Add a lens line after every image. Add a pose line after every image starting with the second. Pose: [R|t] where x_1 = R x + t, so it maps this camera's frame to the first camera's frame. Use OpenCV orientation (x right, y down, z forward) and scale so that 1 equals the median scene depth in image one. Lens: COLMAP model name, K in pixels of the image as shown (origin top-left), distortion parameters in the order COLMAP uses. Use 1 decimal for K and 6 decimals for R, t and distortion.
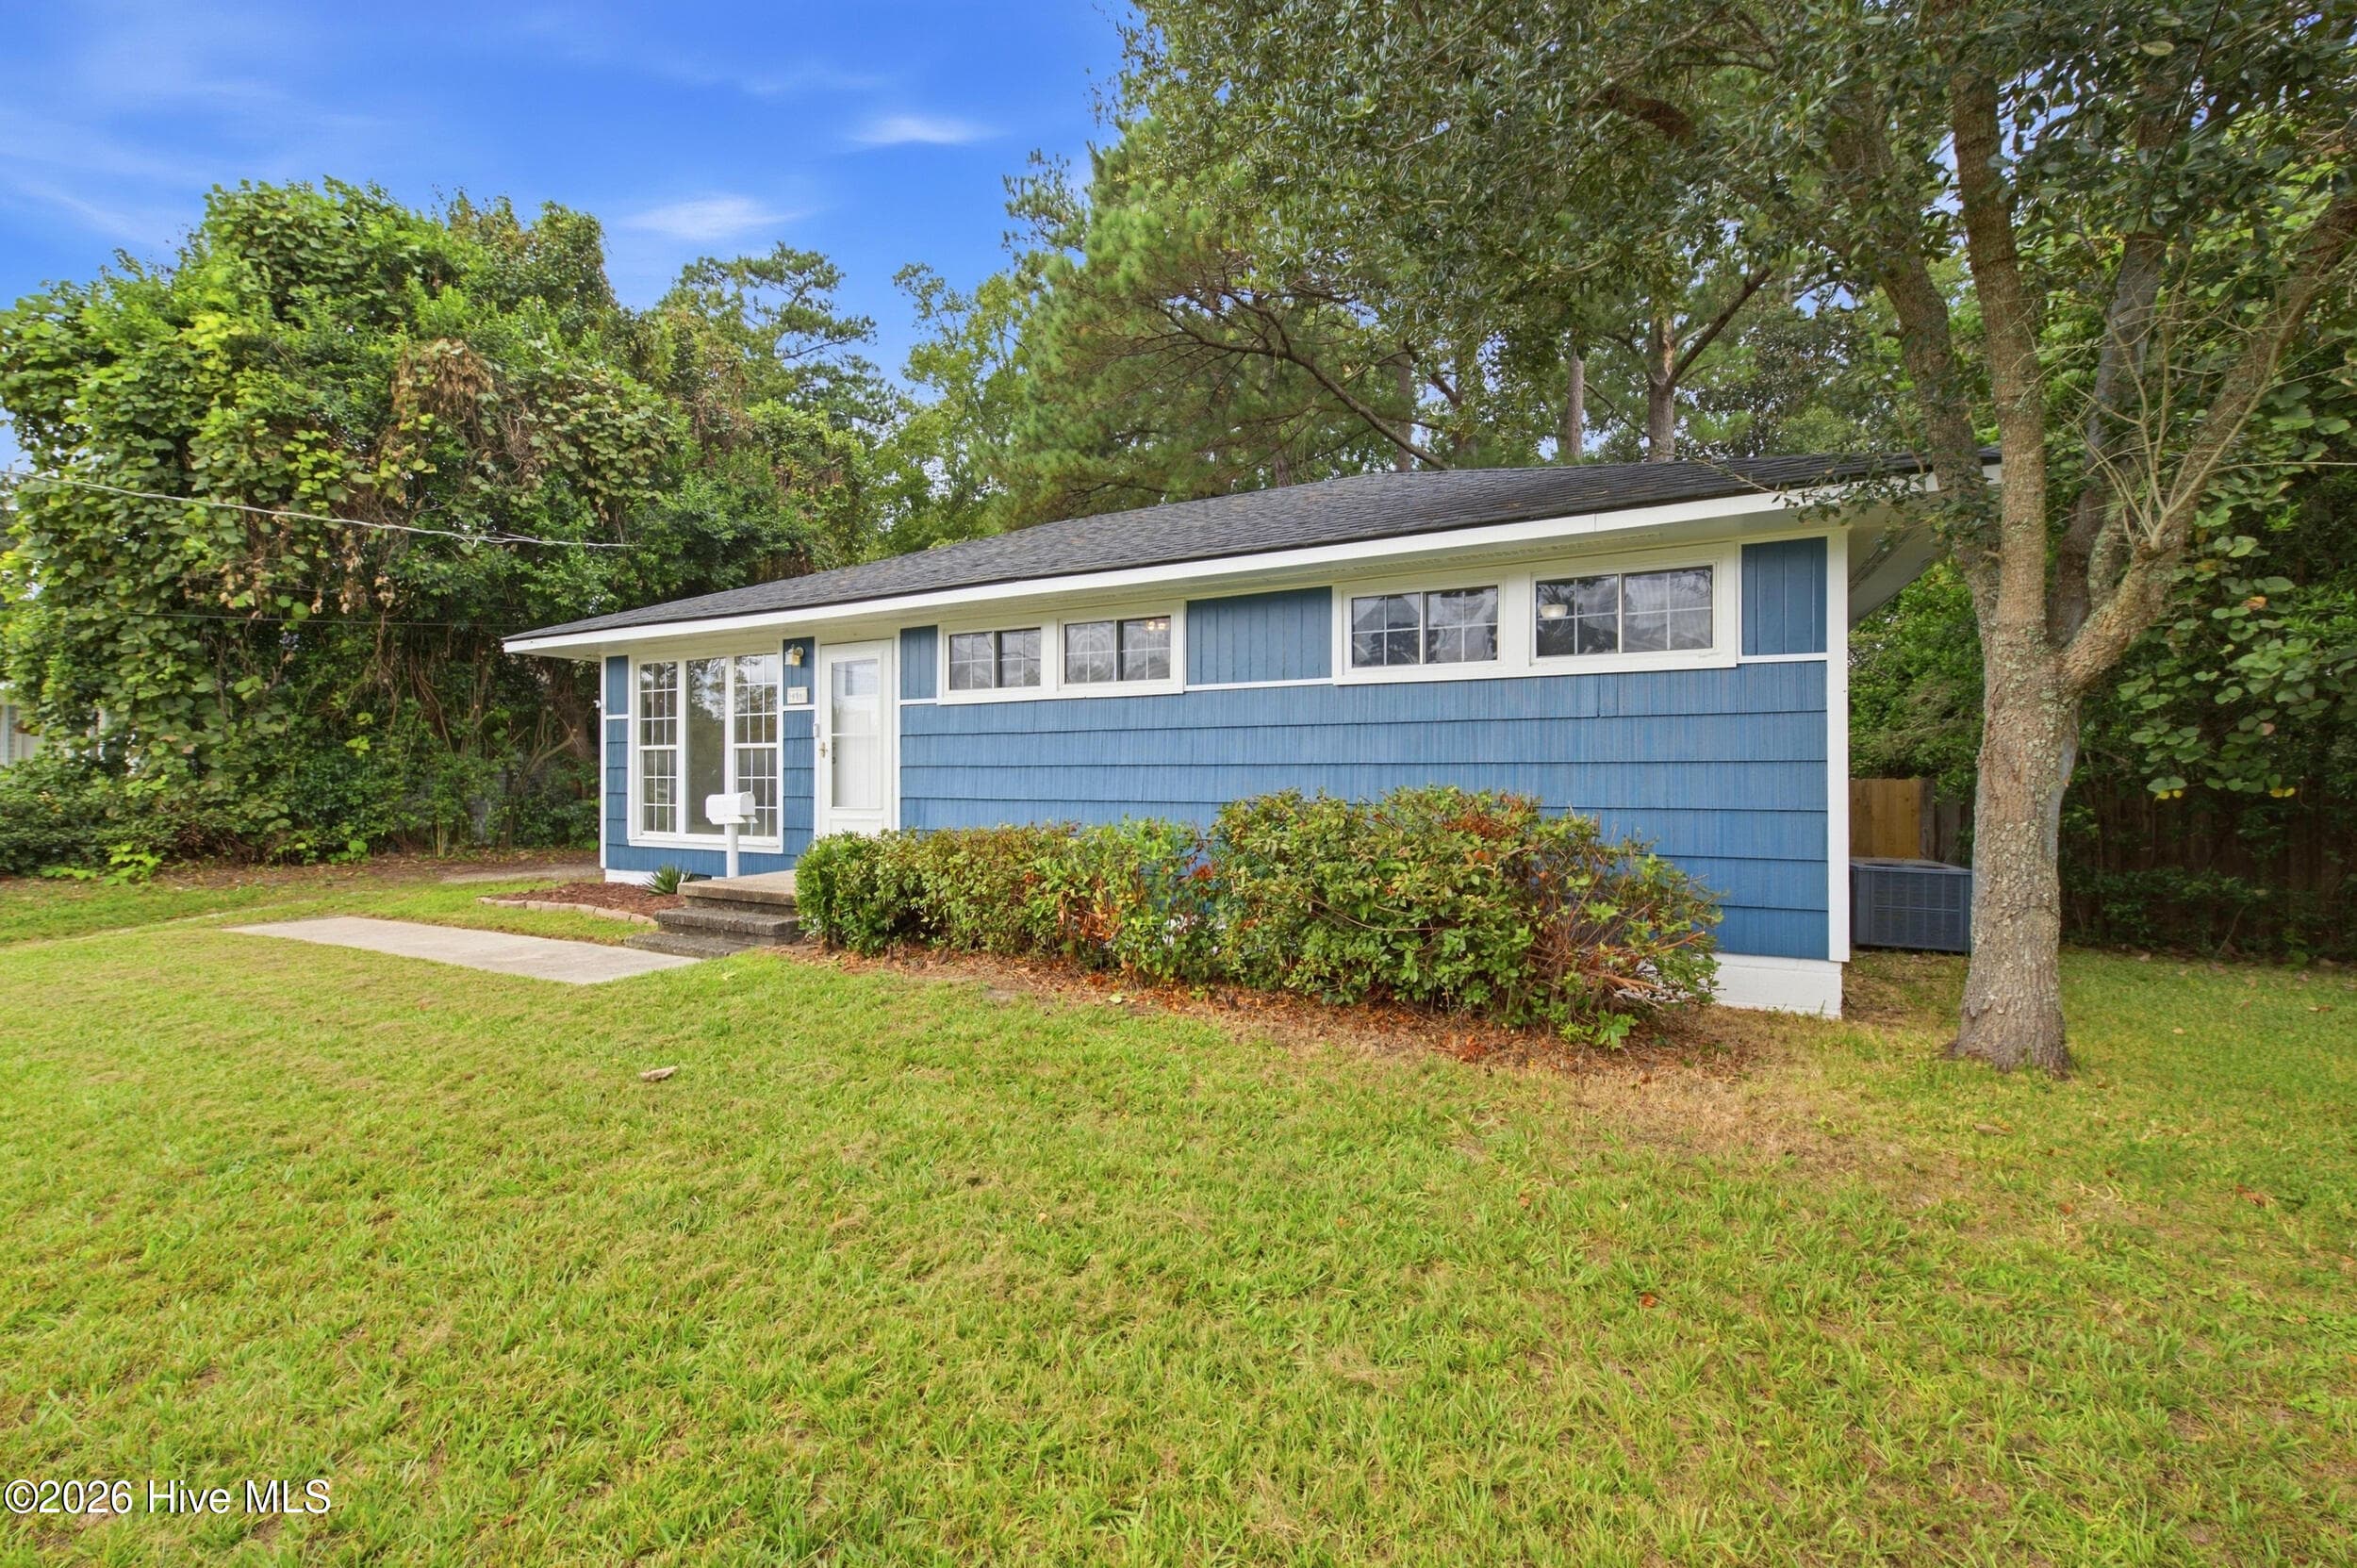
lens RADIAL K [[931.7, 0, 1165.4], [0, 931.7, 774.2], [0, 0, 1]] dist [-0.001632, -0.000054]
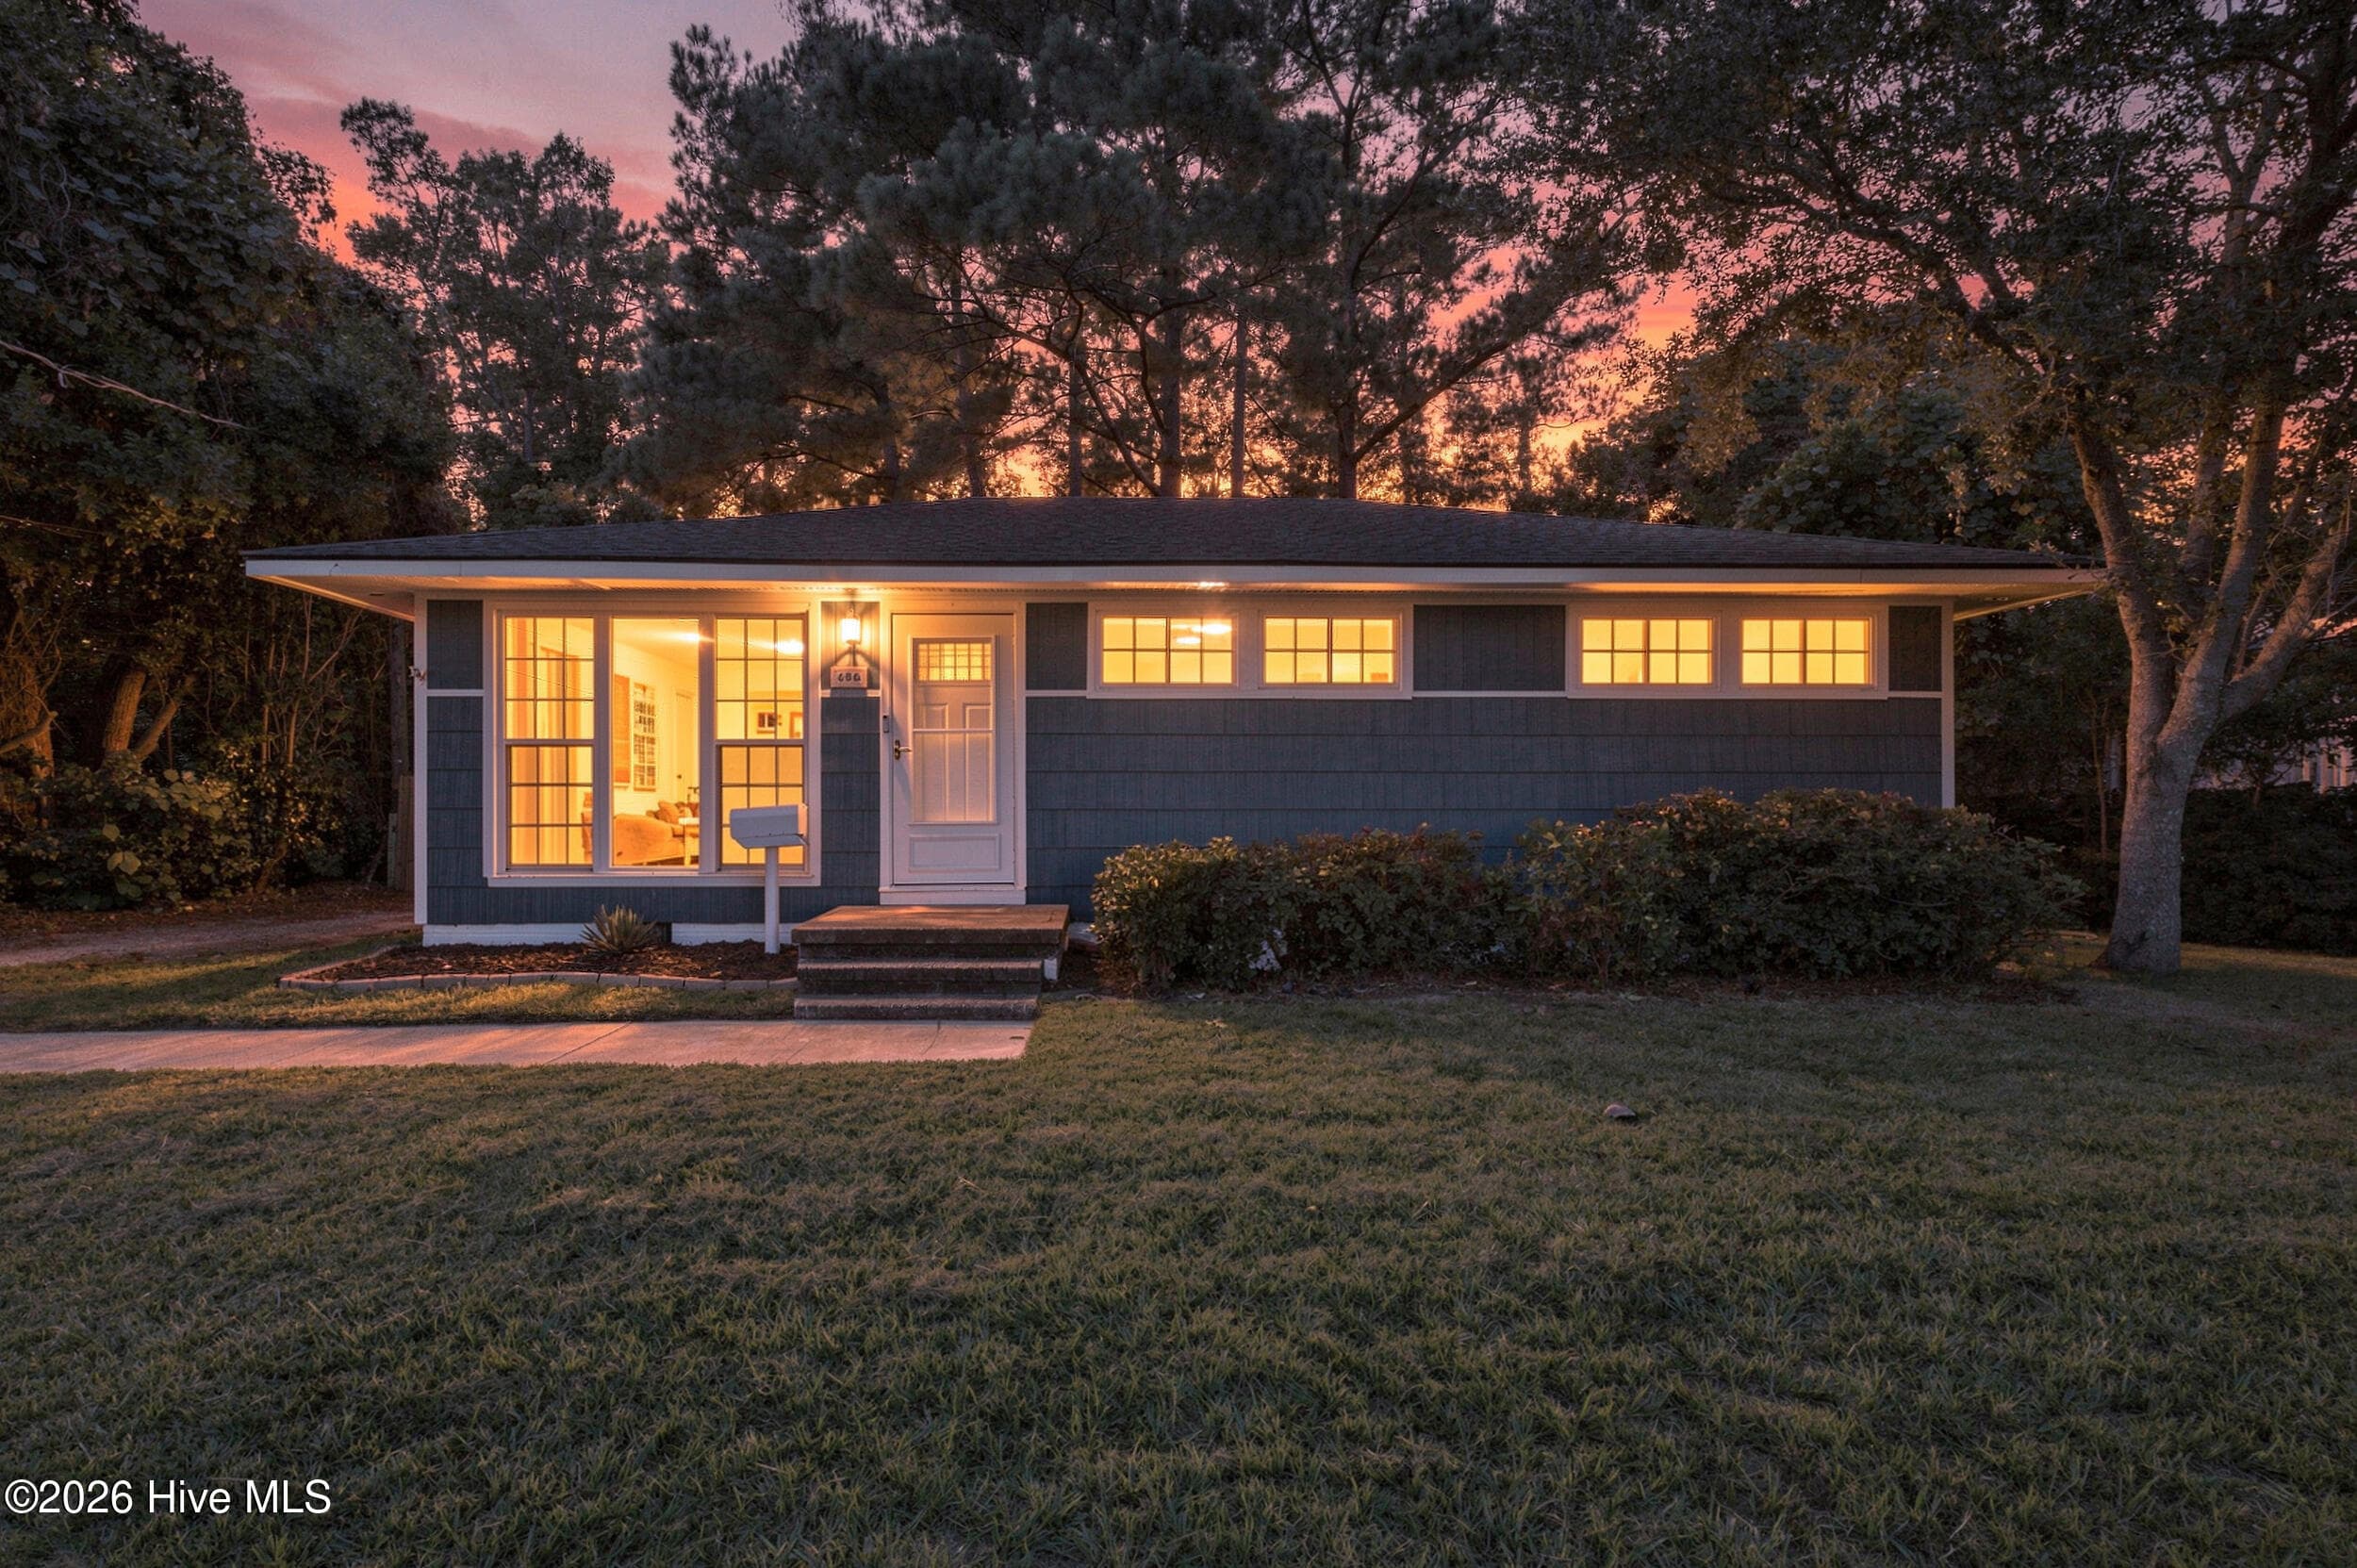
lens RADIAL K [[986.9, 0, 1103.0], [0, 986.9, 804.1], [0, 0, 1]] dist [-0.001886, -0.000181]
pose [[0.879671, 0.003310, 0.475570, -0.480640], [-0.002802, 0.999994, -0.001777, 0.016363], [-0.475574, 0.000231, 0.879676, 0.155135]]
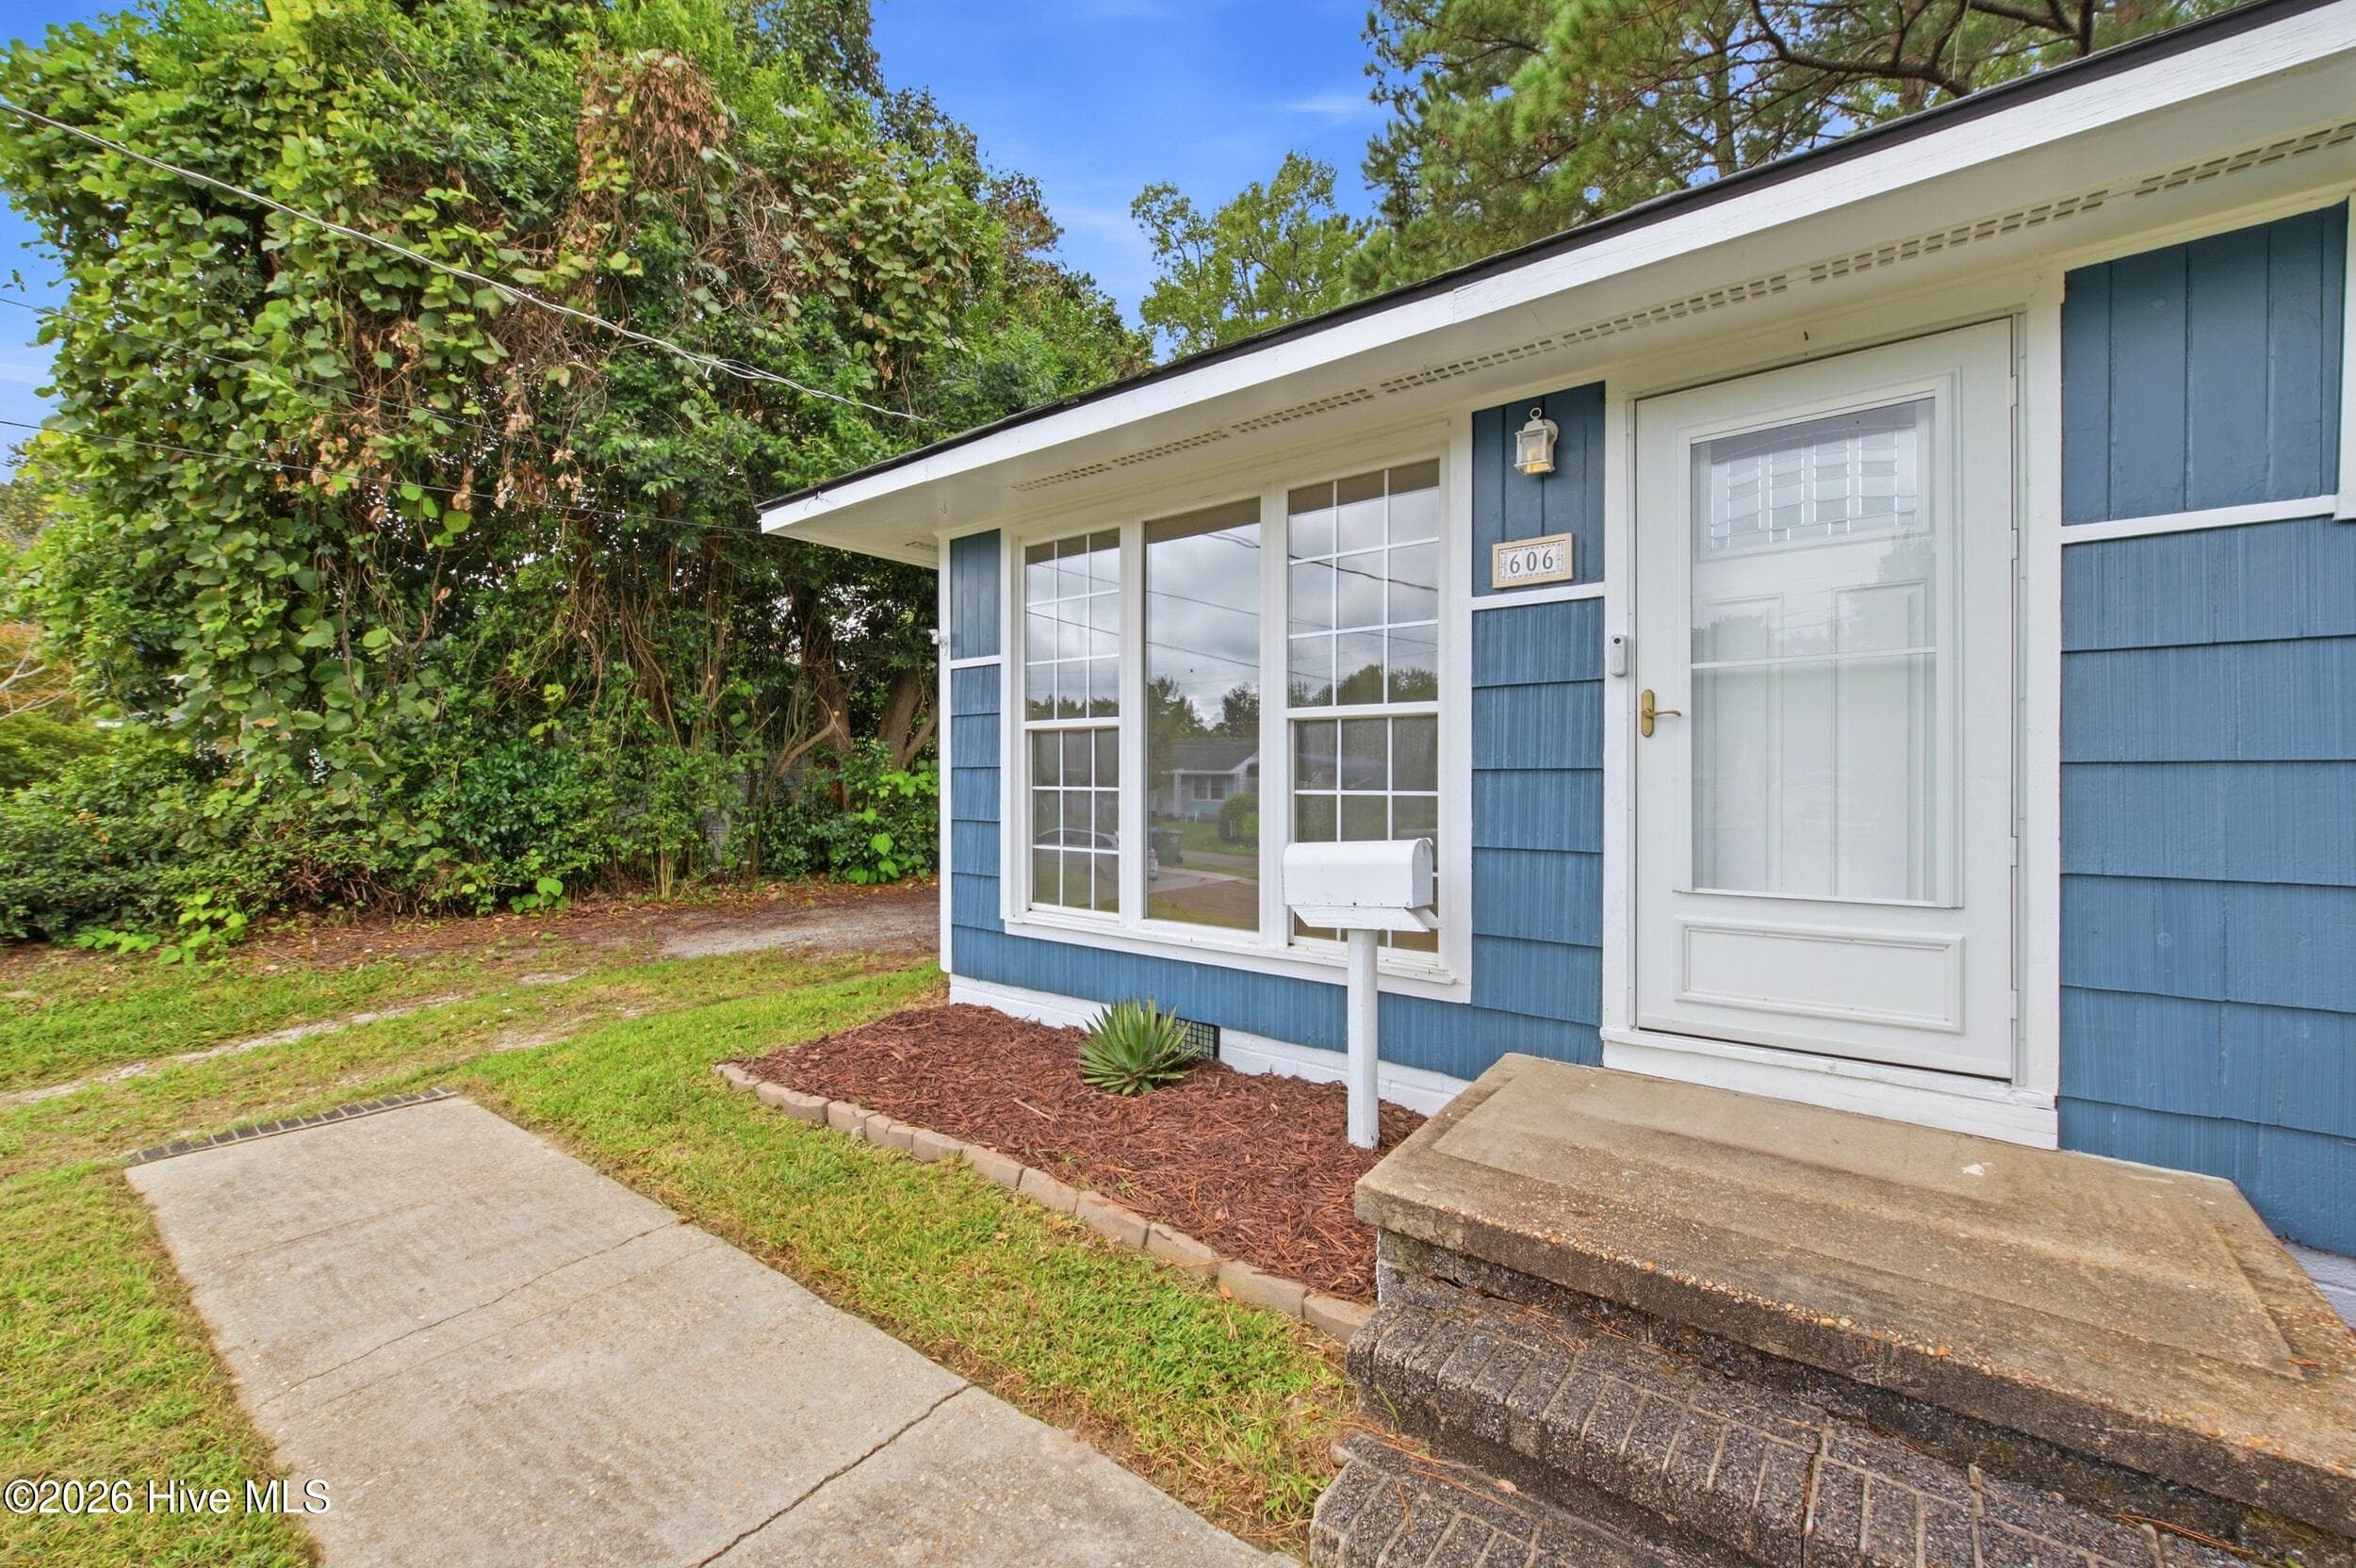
lens RADIAL K [[920.8, 0, 1169.0], [0, 920.8, 784.9], [0, 0, 1]] dist [0.006888, -0.004180]
pose [[0.984573, 0.000769, -0.174974, -0.378332], [0.002049, 0.999871, 0.015927, -0.005056], [0.174963, -0.016040, 0.984444, 0.510692]]
